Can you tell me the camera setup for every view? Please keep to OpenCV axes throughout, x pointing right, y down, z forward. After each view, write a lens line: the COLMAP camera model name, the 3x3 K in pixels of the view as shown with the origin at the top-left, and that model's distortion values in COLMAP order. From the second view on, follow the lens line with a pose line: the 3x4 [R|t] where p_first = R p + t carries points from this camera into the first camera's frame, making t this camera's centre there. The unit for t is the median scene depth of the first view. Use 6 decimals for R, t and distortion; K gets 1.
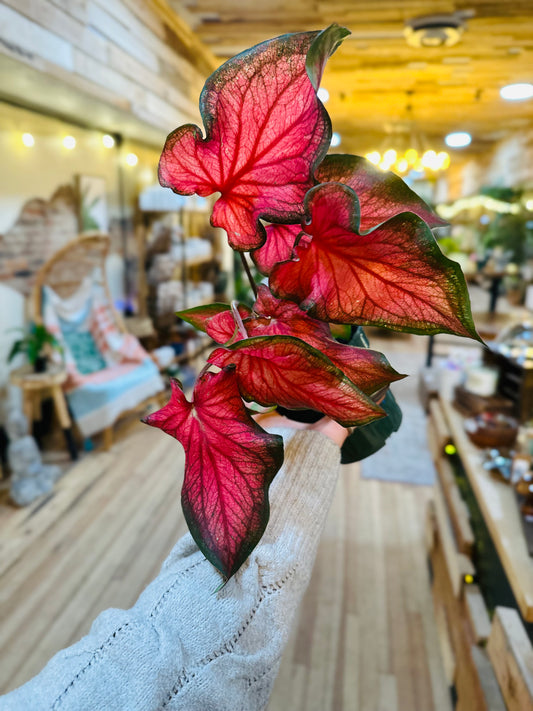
lens RADIAL K [[516.9, 0, 261.3], [0, 516.9, 358.4], [0, 0, 1]] dist [-0.008149, -0.000780]
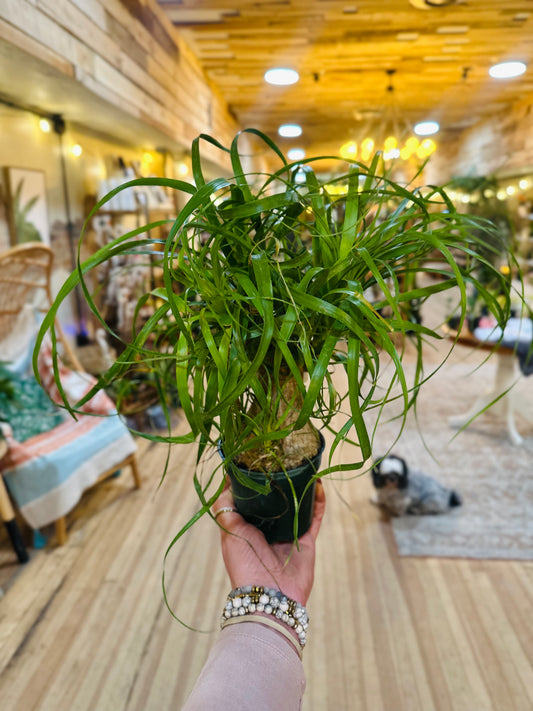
lens RADIAL K [[516.9, 0, 263.4], [0, 516.9, 355.6], [0, 0, 1]] dist [-0.008149, -0.000780]
pose [[0.994391, -0.054095, 0.090889, -0.052307], [0.054174, 0.998530, 0.001607, -0.050645], [-0.090843, 0.003325, 0.995860, 0.176405]]
